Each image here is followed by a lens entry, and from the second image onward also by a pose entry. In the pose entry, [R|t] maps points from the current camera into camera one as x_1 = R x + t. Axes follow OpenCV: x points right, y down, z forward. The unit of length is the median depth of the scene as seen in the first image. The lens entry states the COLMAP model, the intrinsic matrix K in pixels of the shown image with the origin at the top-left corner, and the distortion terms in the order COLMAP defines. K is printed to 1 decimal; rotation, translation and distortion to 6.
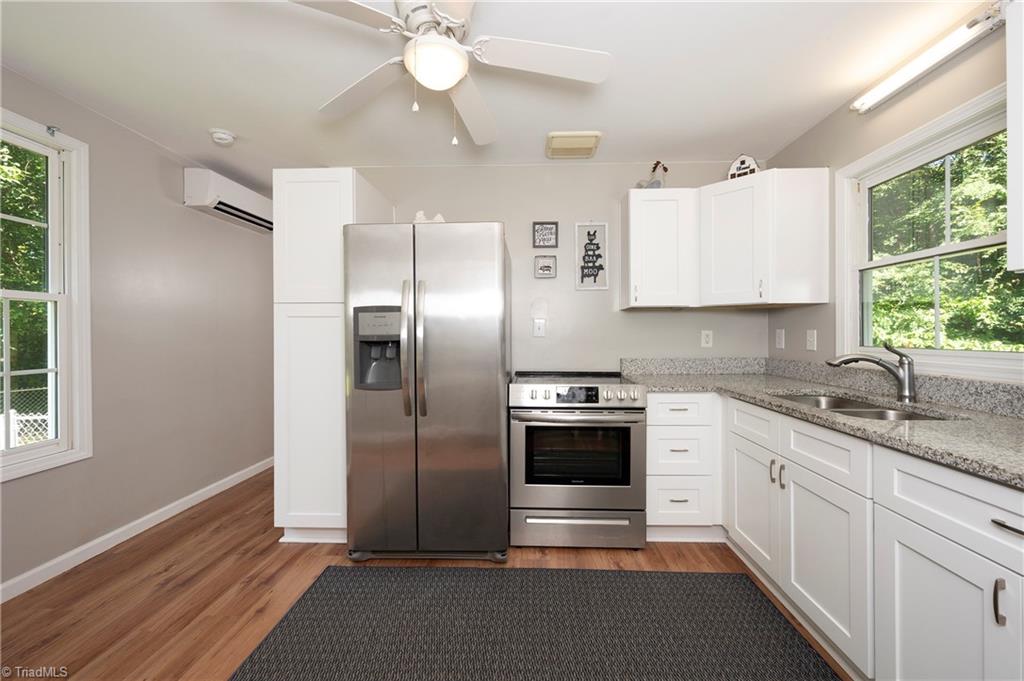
lens RADIAL K [[407.6, 0, 514.3], [0, 407.6, 335.4], [0, 0, 1]] dist [0.001366, 0.000109]
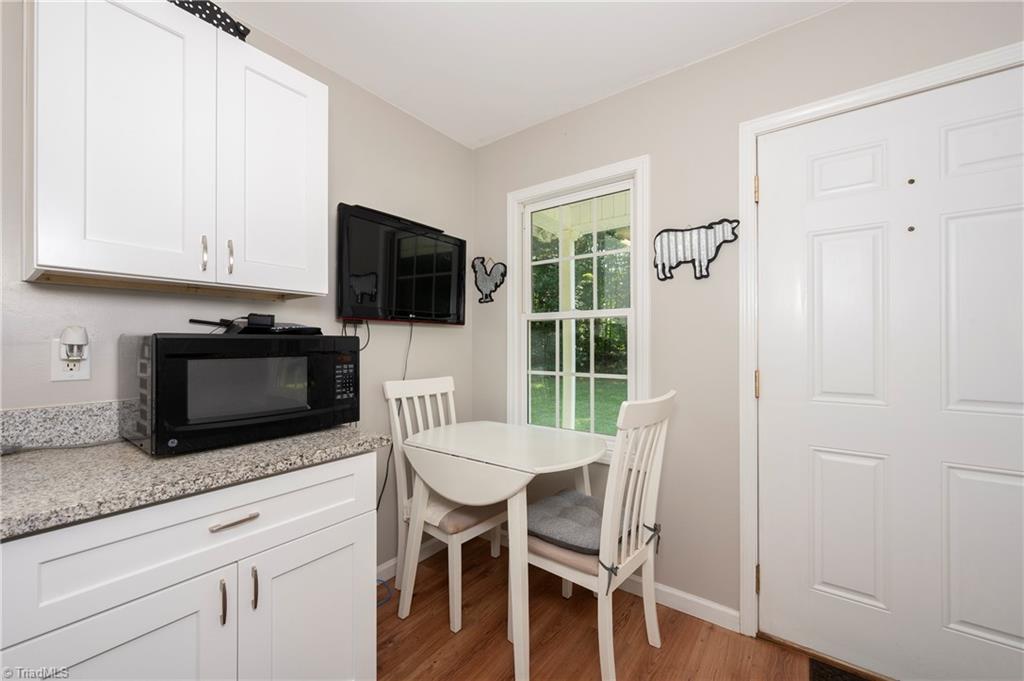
lens RADIAL K [[403.9, 0, 512.0], [0, 403.9, 340.5], [0, 0, 1]] dist [0.002495, 0.000130]
pose [[-0.827932, 0.009739, 0.560743, -0.000095], [0.007001, 0.999951, -0.007031, 0.000194], [-0.560784, -0.001895, -0.827960, 0.580272]]
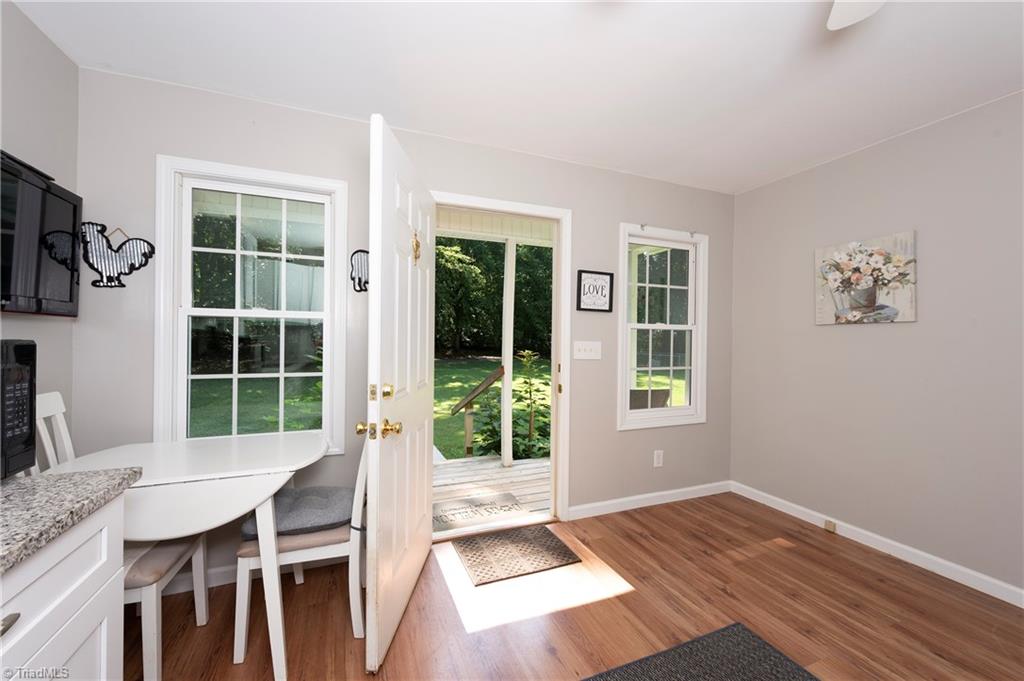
lens RADIAL K [[399.1, 0, 512.0], [0, 399.1, 340.5], [0, 0, 1]] dist [-0.000555, -0.000095]
pose [[-0.910731, -0.002433, -0.412992, 0.263413], [-0.007716, 0.999908, 0.011127, -0.019715], [0.412927, 0.013320, -0.910667, 0.773482]]
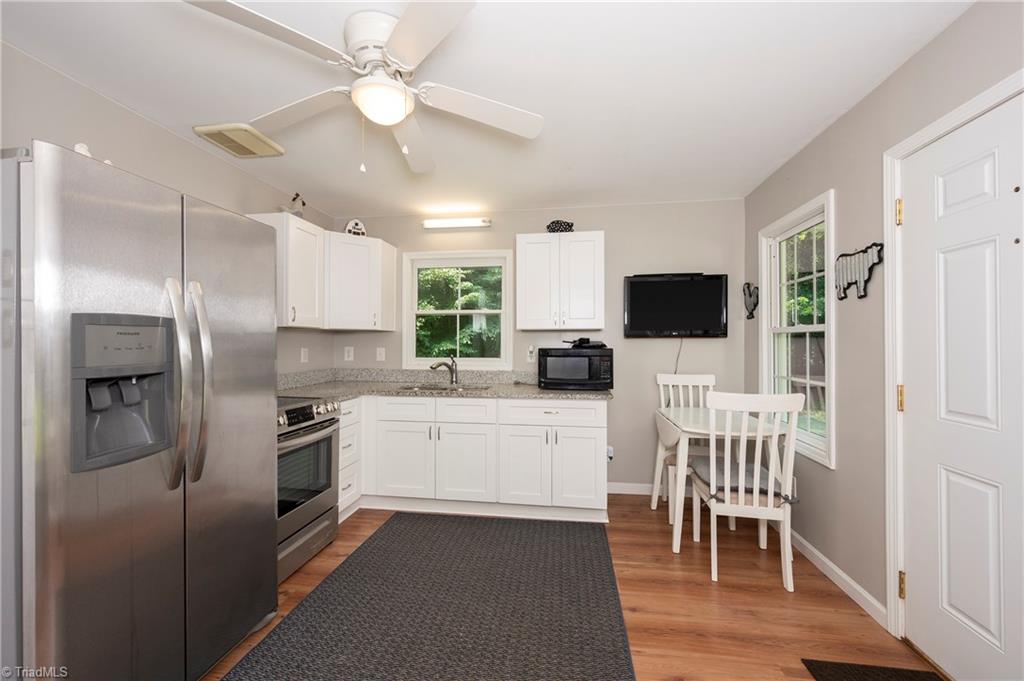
lens RADIAL K [[403.9, 0, 512.0], [0, 403.9, 340.5], [0, 0, 1]] dist [0.002495, 0.000130]
pose [[0.110339, 0.008609, 0.993857, -0.781869], [0.003387, 0.999953, -0.009038, -0.026976], [-0.993888, 0.004363, 0.110305, 0.374412]]
